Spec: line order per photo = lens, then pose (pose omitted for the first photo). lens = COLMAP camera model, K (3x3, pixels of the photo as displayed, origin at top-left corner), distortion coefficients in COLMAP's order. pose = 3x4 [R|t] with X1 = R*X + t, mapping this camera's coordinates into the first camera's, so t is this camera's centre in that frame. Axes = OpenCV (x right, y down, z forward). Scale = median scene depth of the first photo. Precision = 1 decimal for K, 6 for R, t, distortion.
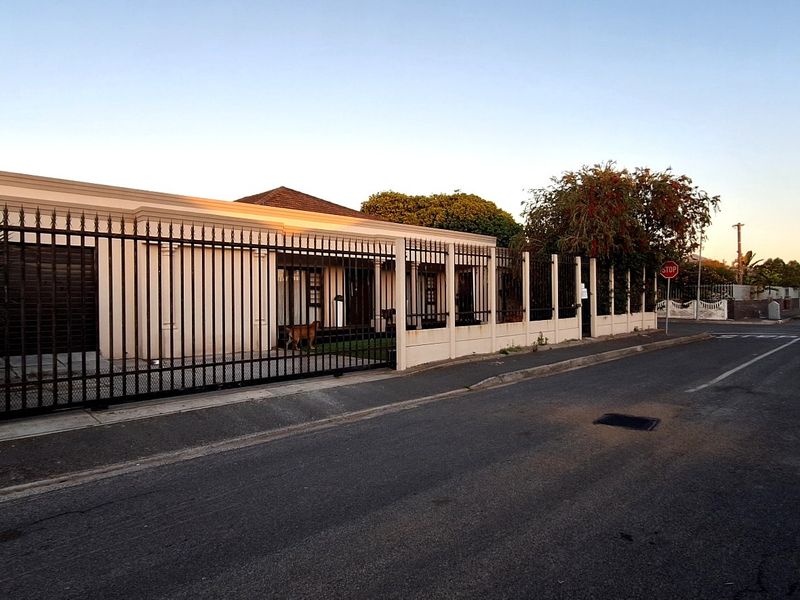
lens RADIAL K [[510.7, 0, 399.9], [0, 510.7, 299.0], [0, 0, 1]] dist [-0.008653, 0.002992]
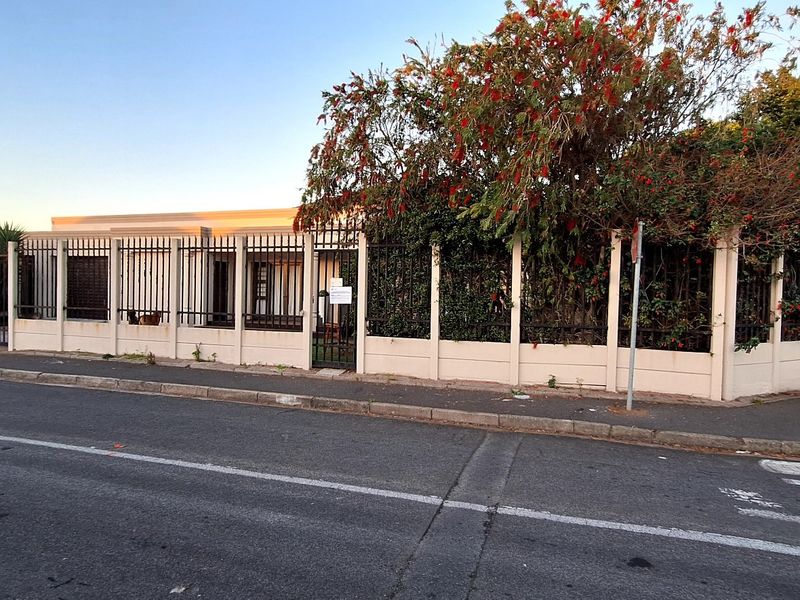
lens RADIAL K [[510.7, 0, 399.4], [0, 510.7, 302.7], [0, 0, 1]] dist [-0.008653, 0.002992]
pose [[0.448281, 0.041242, -0.892941, 1.142169], [-0.026286, 0.999111, 0.032949, -0.028510], [0.893506, 0.008701, 0.448966, 0.994285]]
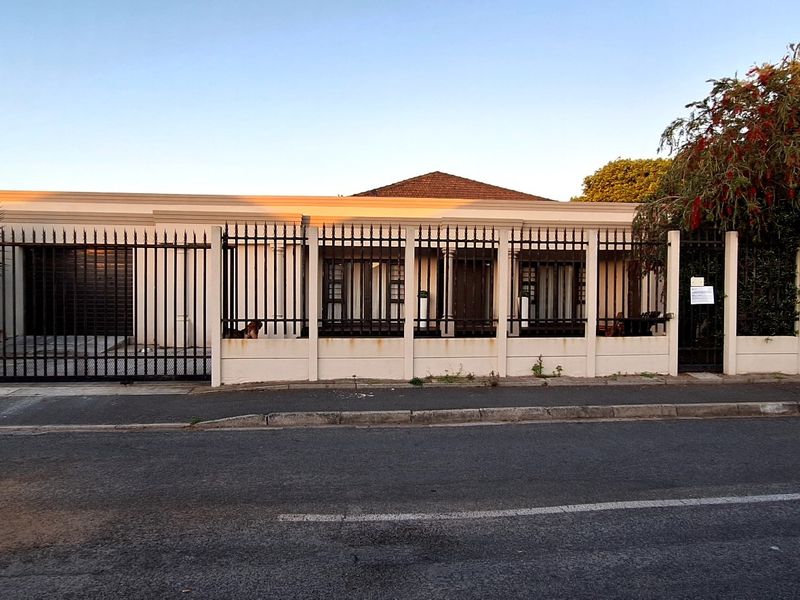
lens RADIAL K [[510.7, 0, 403.9], [0, 510.7, 302.3], [0, 0, 1]] dist [-0.008653, 0.002992]
pose [[0.765283, 0.028750, -0.643052, 0.586533], [-0.013646, 0.999502, 0.028446, -0.017263], [0.643549, -0.012994, 0.765294, 0.449775]]
